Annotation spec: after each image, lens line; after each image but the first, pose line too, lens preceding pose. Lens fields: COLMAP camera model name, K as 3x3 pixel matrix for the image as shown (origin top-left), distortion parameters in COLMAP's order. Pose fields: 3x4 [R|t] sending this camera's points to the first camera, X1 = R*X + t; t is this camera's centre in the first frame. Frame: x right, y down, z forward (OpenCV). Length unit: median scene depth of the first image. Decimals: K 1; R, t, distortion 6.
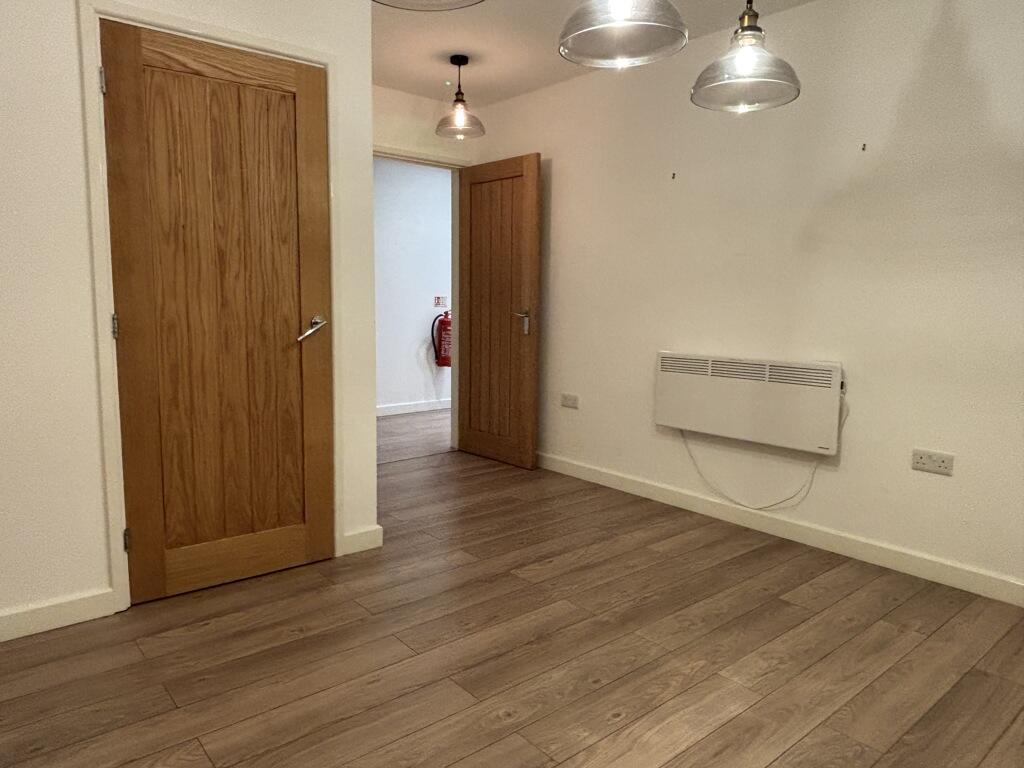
lens RADIAL K [[697.0, 0, 512.0], [0, 697.0, 384.0], [0, 0, 1]] dist [0.003001, 0.001001]
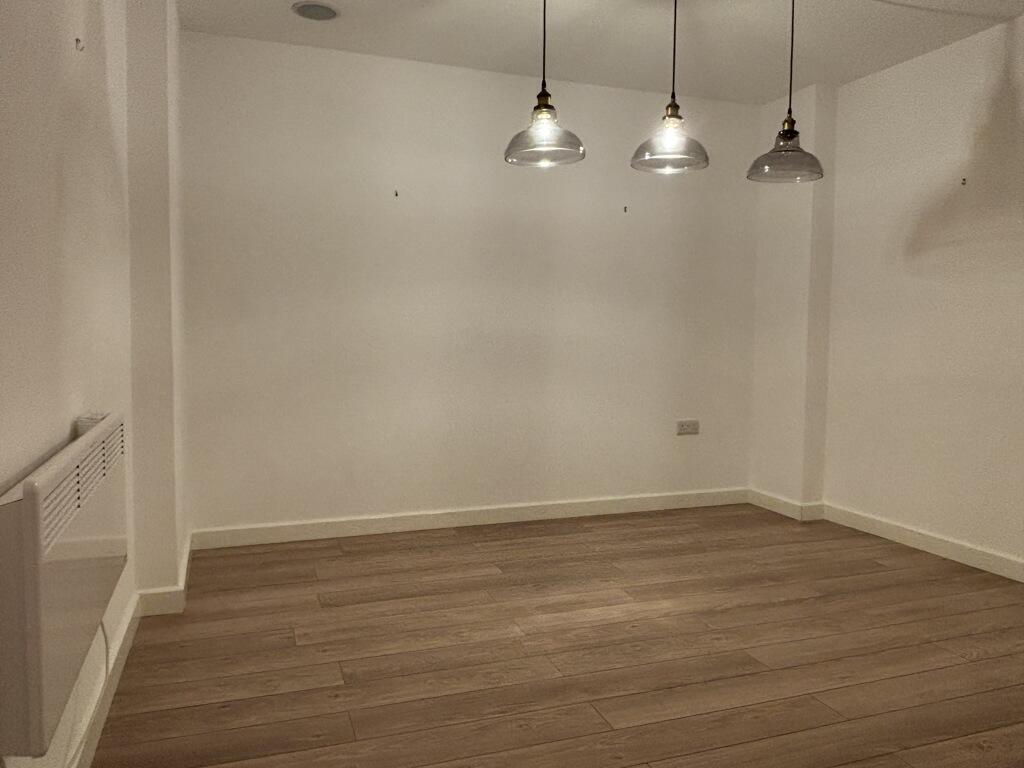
lens RADIAL K [[775.9, 0, 512.0], [0, 775.9, 384.0], [0, 0, 1]] dist [-0.004462, -0.004254]
pose [[-0.940778, -0.047183, 0.335724, -0.093075], [0.020826, 0.980355, 0.196138, -0.239409], [-0.338383, 0.191514, -0.921314, 2.068460]]
